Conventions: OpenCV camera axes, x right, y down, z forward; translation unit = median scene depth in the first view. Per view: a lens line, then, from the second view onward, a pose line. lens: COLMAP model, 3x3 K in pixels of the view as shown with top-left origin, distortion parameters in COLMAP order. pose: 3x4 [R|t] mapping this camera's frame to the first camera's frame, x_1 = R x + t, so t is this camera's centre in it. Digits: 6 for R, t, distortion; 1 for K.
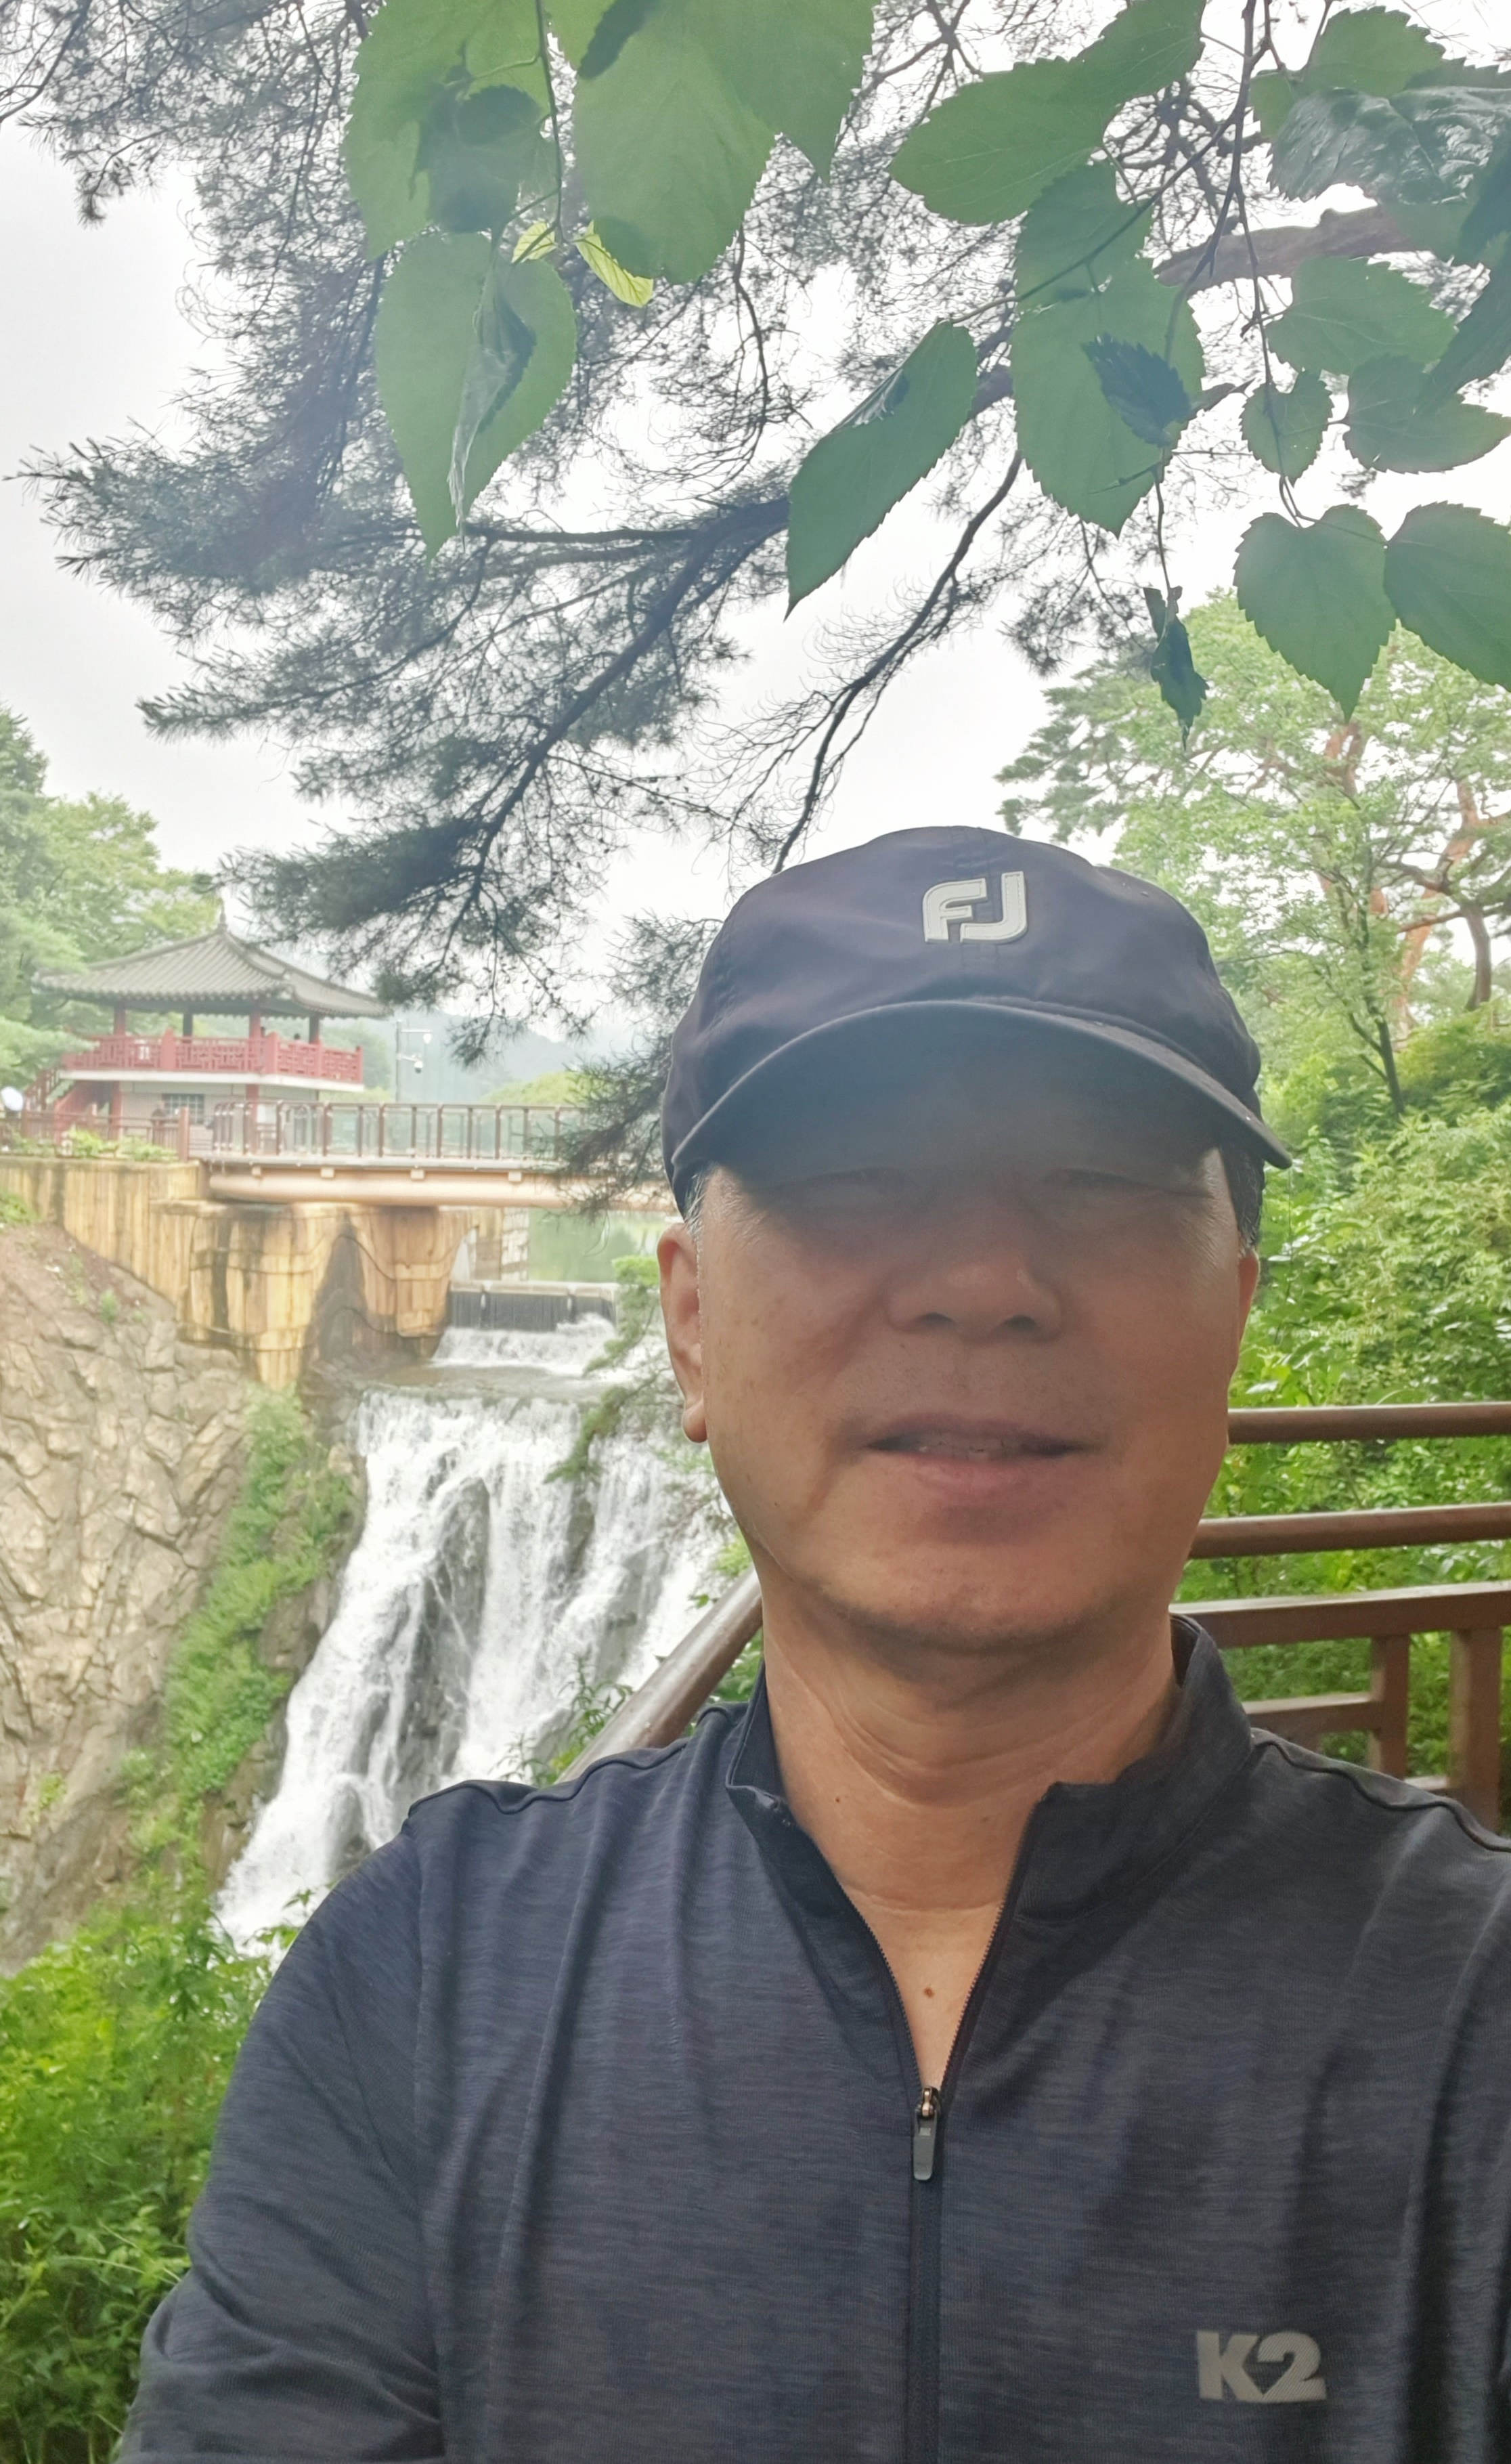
lens RADIAL K [[1937.9, 0, 797.9], [0, 1937.9, 1165.7], [0, 0, 1]] dist [0.151806, -0.391199]
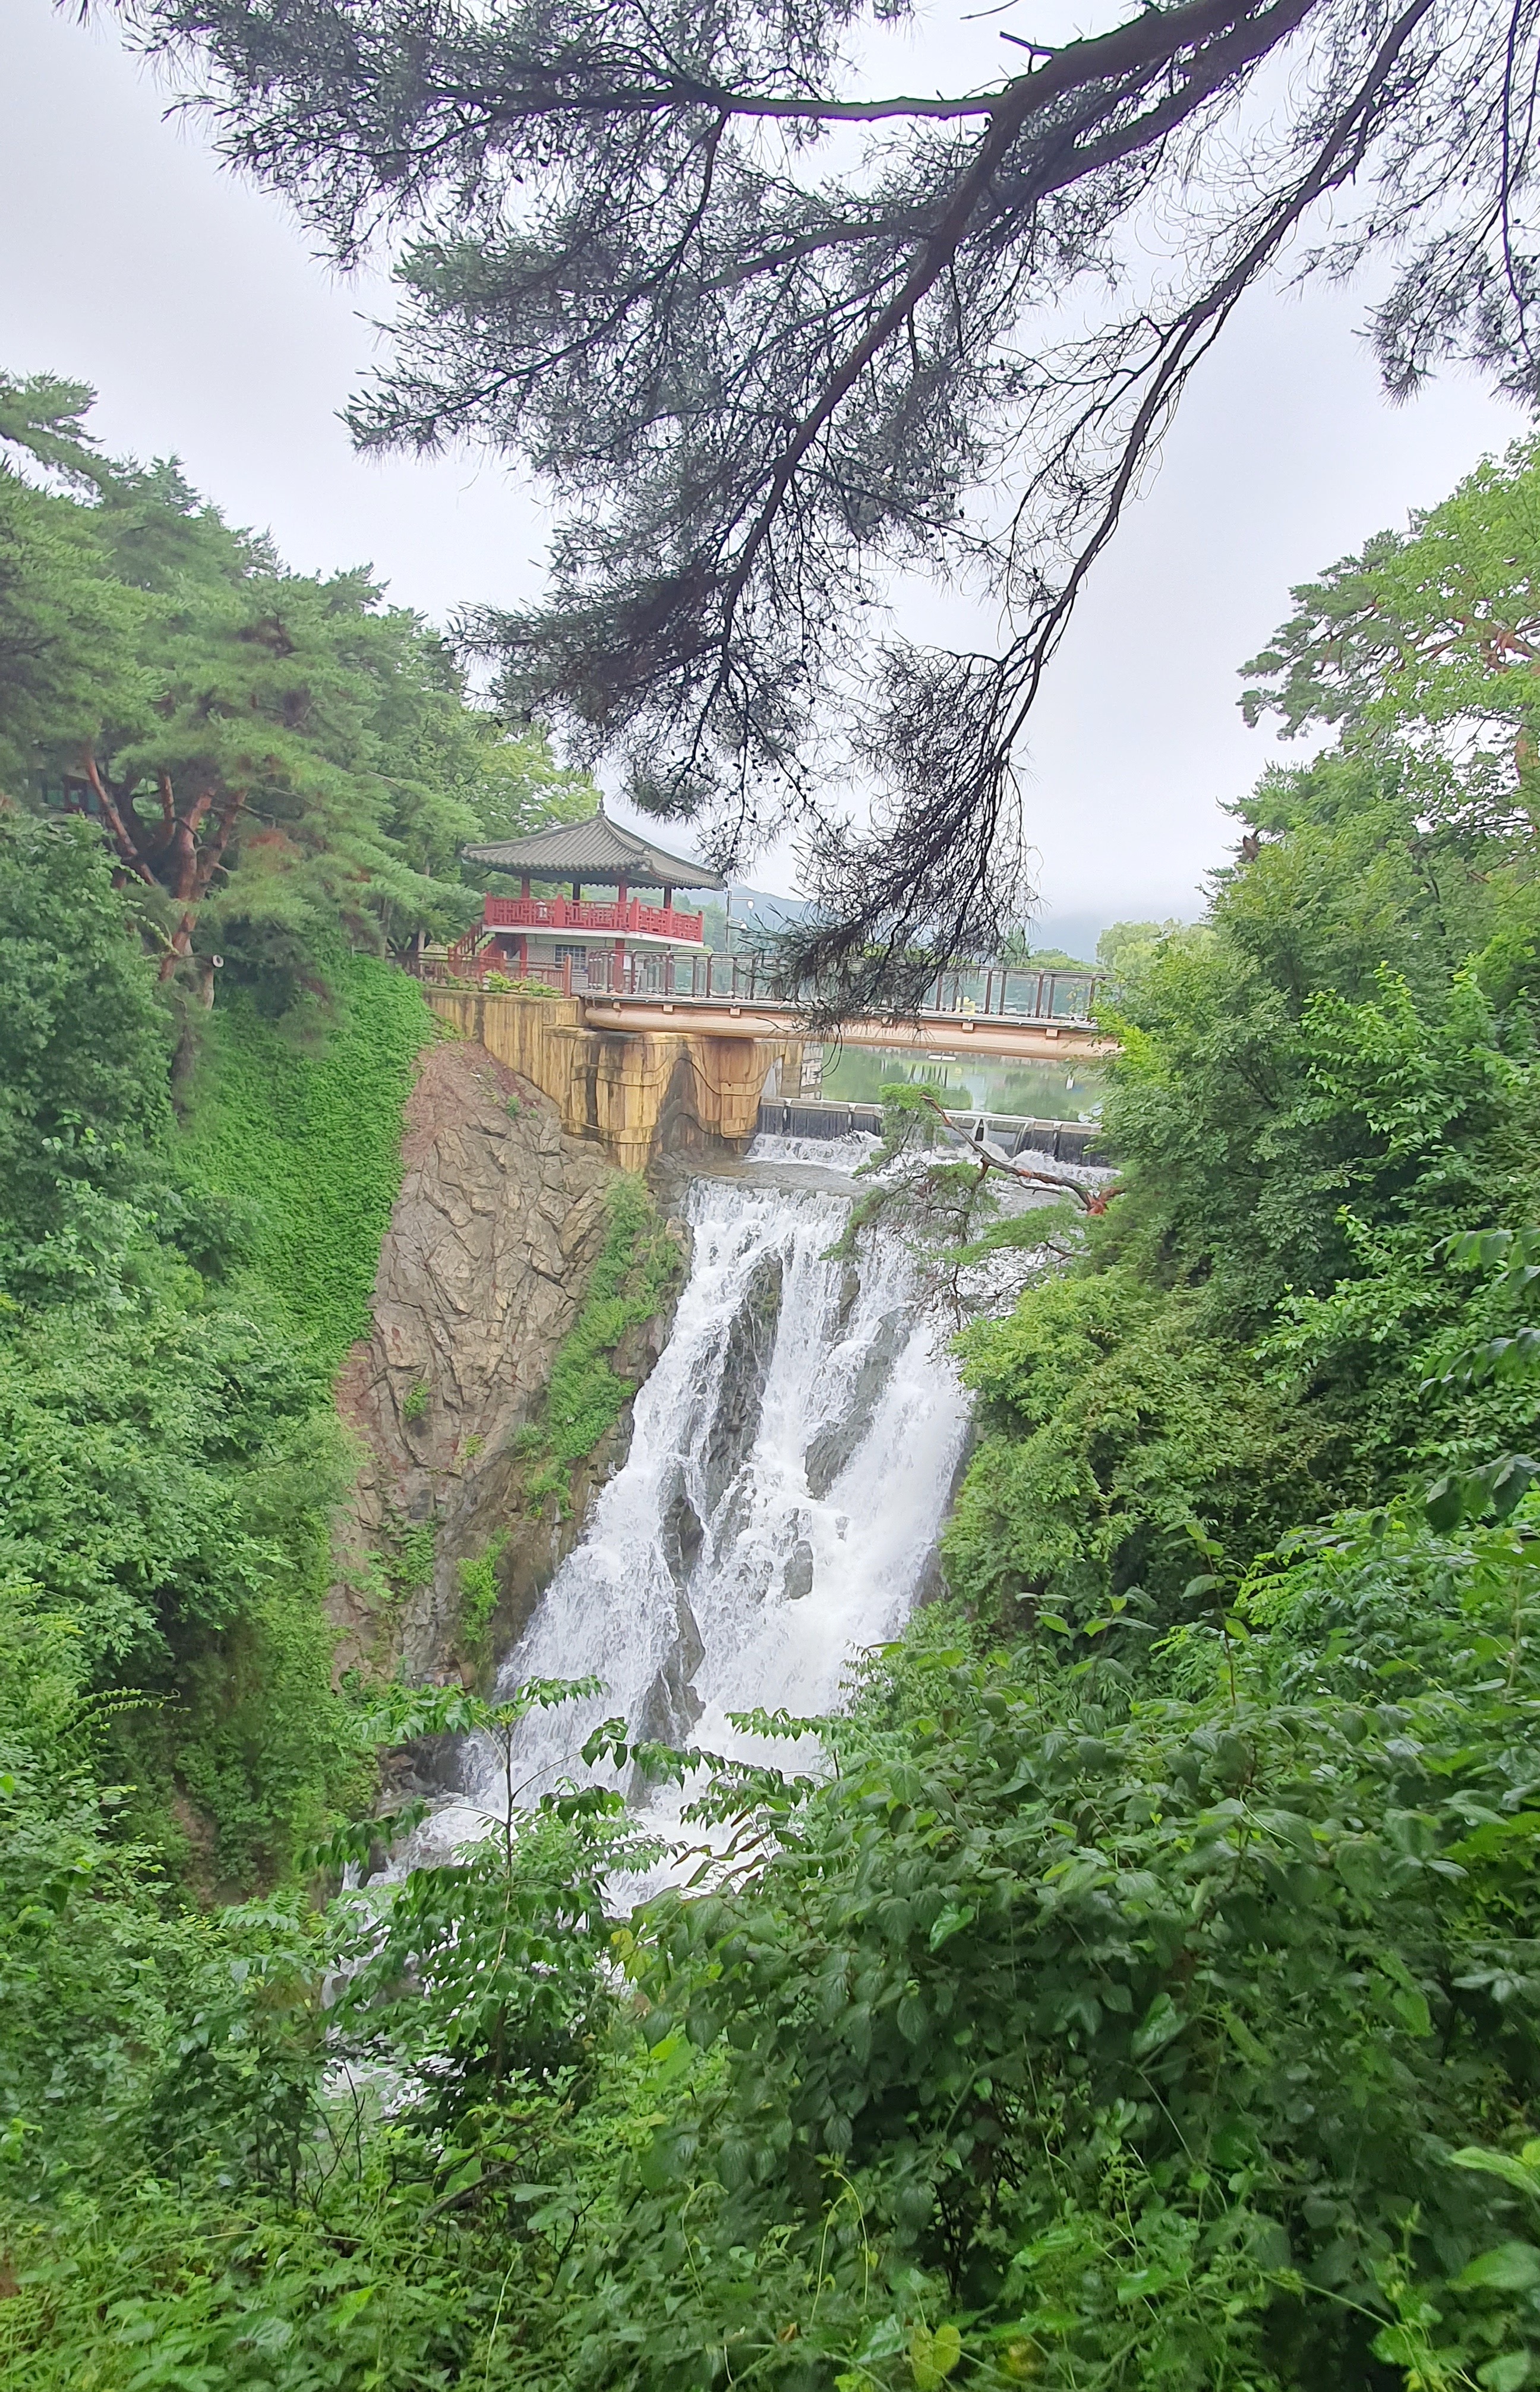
lens RADIAL K [[1314.2, 0, 791.2], [0, 1314.2, 1349.9], [0, 0, 1]] dist [-0.000762, 0.000339]
pose [[0.984395, 0.074326, -0.159504, -0.004680], [-0.033363, 0.968810, 0.245547, 0.006804], [0.172780, -0.236394, 0.956172, 0.137030]]
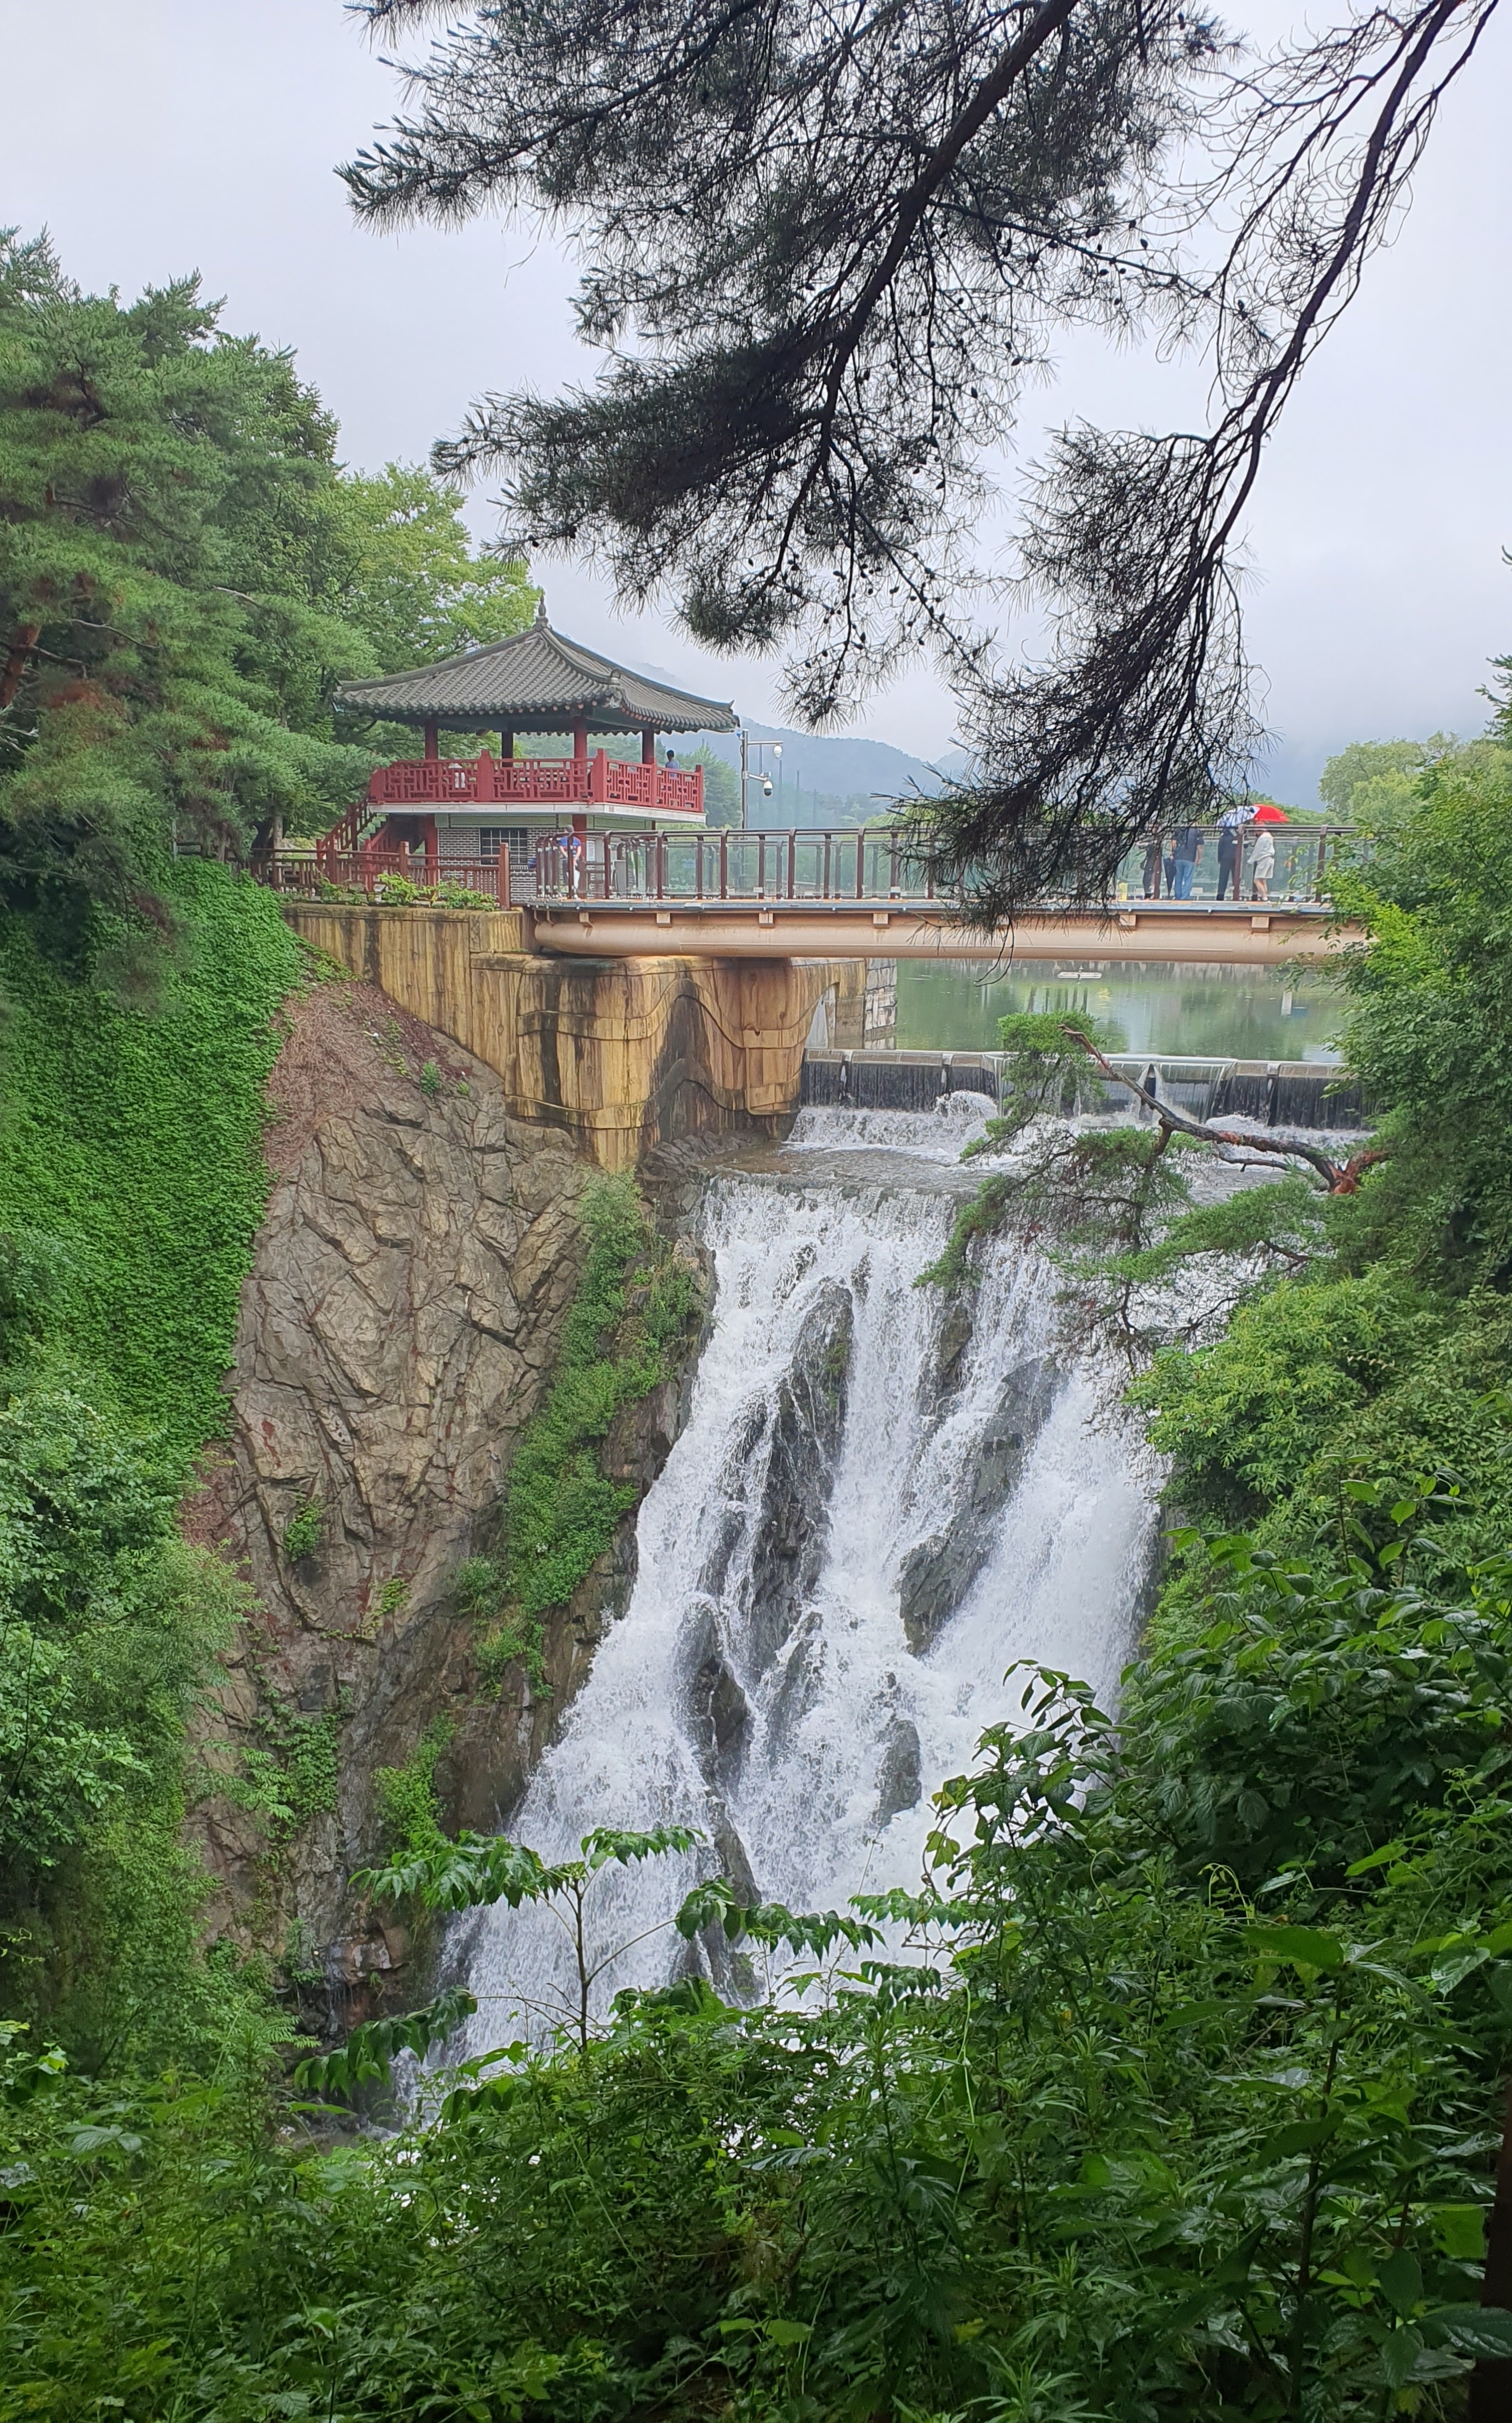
lens RADIAL K [[2114.6, 0, 732.5], [0, 2114.6, 1399.4], [0, 0, 1]] dist [0.208358, -0.560976]
pose [[0.977368, 0.030954, -0.209270, -0.011068], [0.015241, 0.976364, 0.215595, 0.008723], [0.210997, -0.213905, 0.953795, 0.080227]]
